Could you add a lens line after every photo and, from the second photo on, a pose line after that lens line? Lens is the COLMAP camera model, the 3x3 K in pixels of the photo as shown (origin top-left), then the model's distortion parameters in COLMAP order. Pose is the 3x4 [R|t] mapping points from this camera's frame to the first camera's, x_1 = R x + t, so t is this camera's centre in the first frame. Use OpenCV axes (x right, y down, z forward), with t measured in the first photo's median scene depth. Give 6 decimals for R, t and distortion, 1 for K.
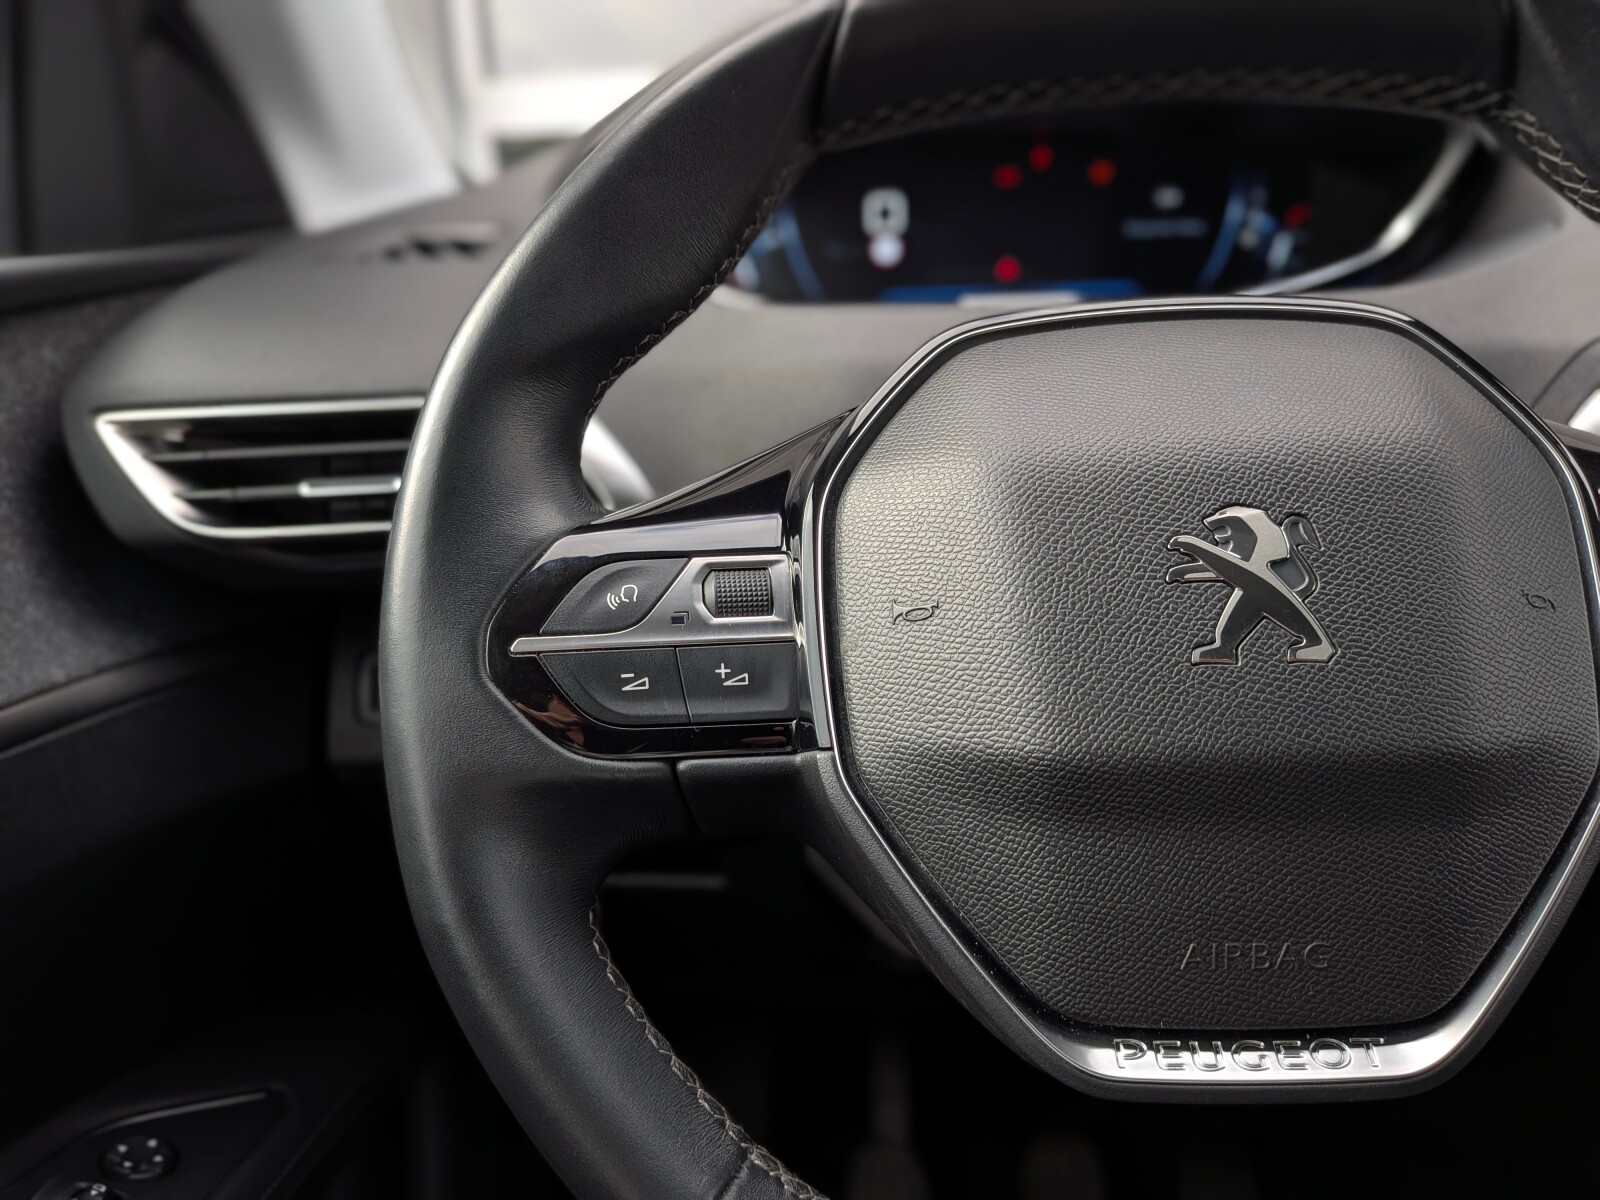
lens RADIAL K [[1146.8, 0, 767.5], [0, 1146.8, 594.9], [0, 0, 1]] dist [0.080246, -0.174203]
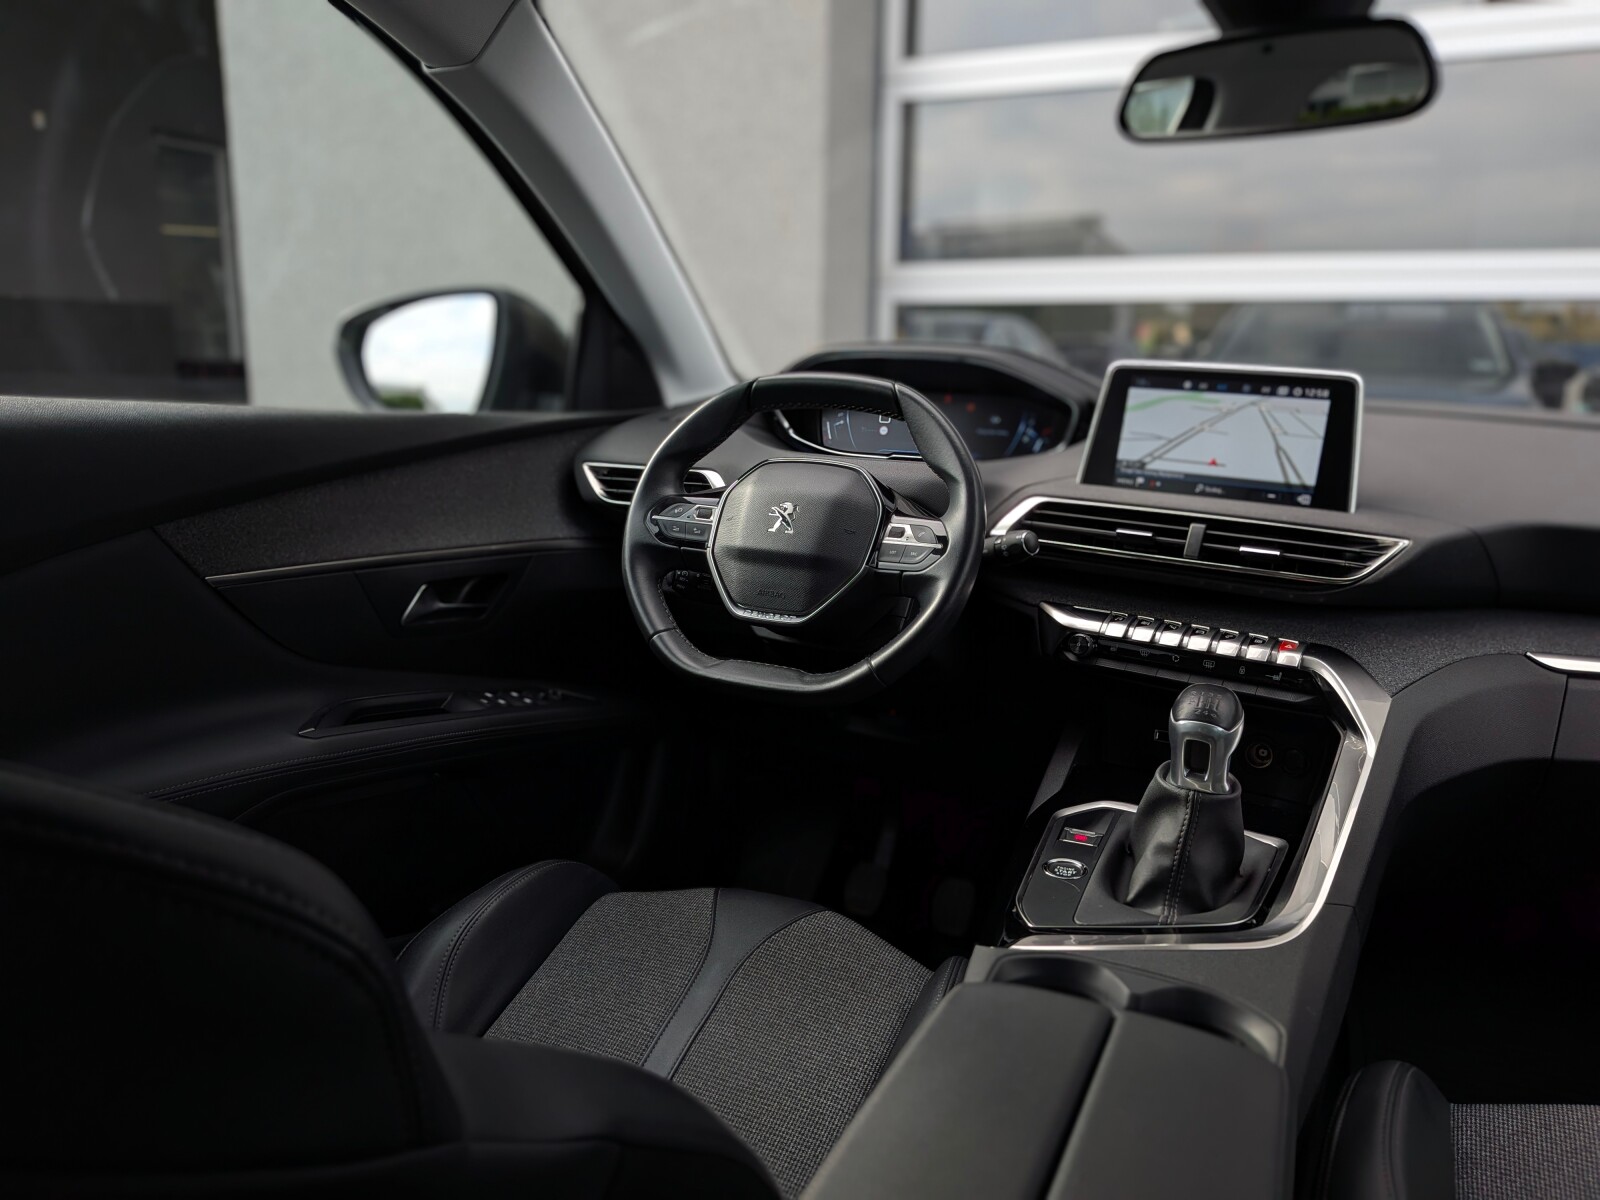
lens RADIAL K [[1142.7, 0, 808.5], [0, 1142.7, 610.0], [0, 0, 1]] dist [0.088766, -0.168185]
pose [[0.936122, 0.138351, -0.323318, 2.090795], [-0.164009, 0.985014, -0.053369, 0.603443], [0.311089, 0.102987, 0.944784, -3.414860]]
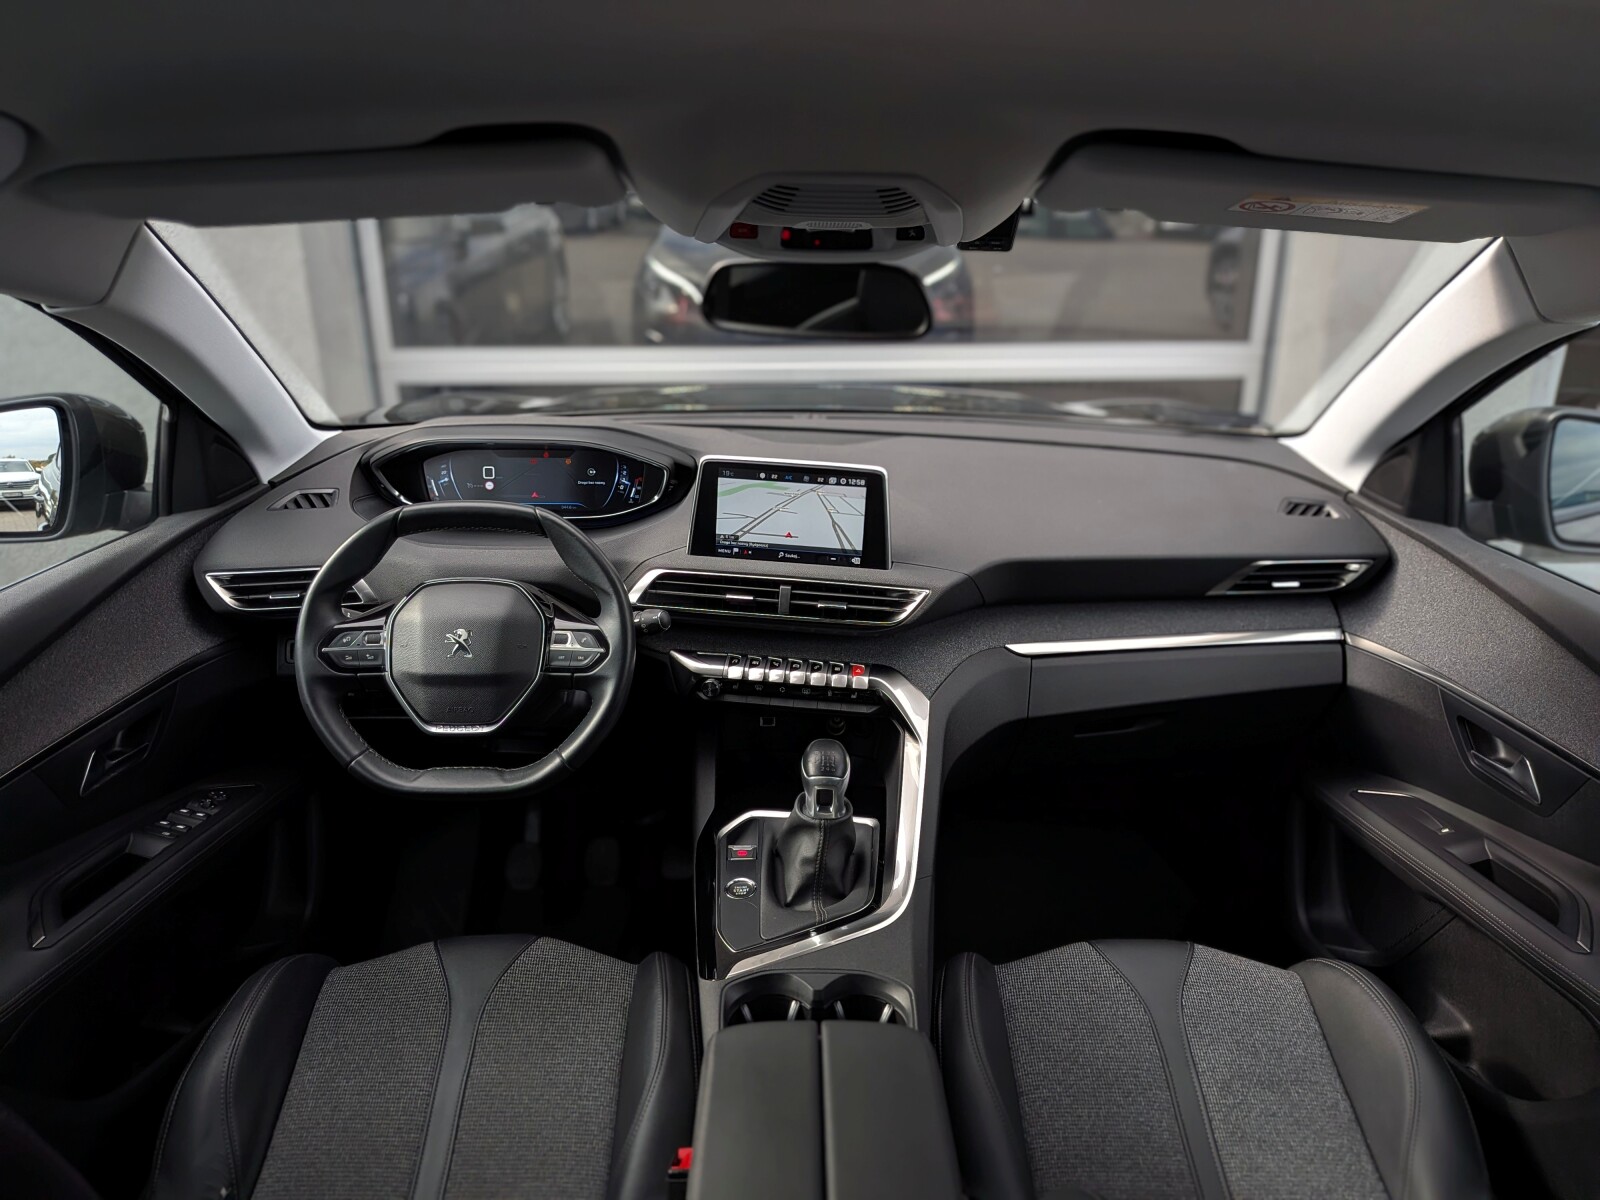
lens RADIAL K [[1136.2, 0, 800.0], [0, 1136.2, 592.4], [0, 0, 1]] dist [0.084645, -0.175317]
pose [[0.994933, 0.009977, 0.100039, 1.475324], [-0.016459, 0.997803, 0.064178, -0.626267], [-0.099179, -0.065499, 0.992912, -4.557788]]
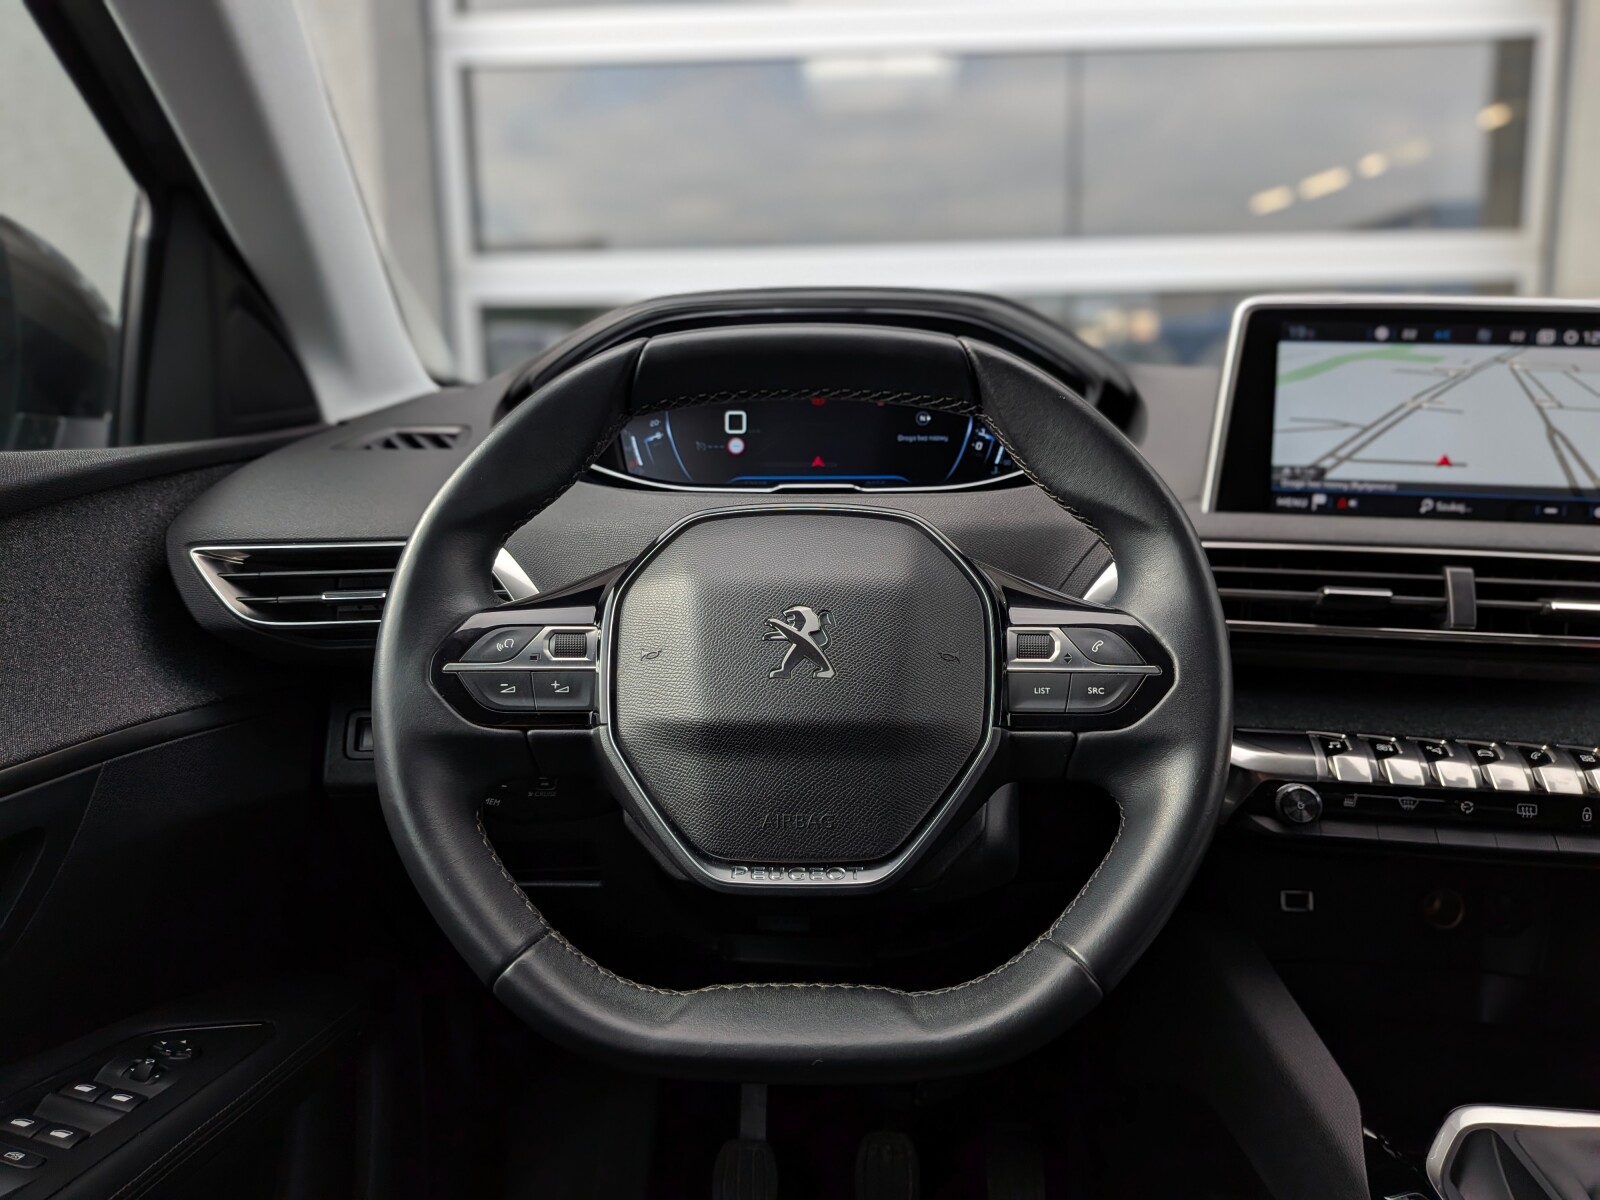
lens RADIAL K [[1161.5, 0, 807.2], [0, 1161.5, 587.1], [0, 0, 1]] dist [0.042286, -0.098310]
pose [[0.998215, 0.022255, 0.055427, 0.305656], [-0.015020, 0.991701, -0.127688, 0.160049], [-0.057809, 0.126627, 0.990264, -1.112846]]
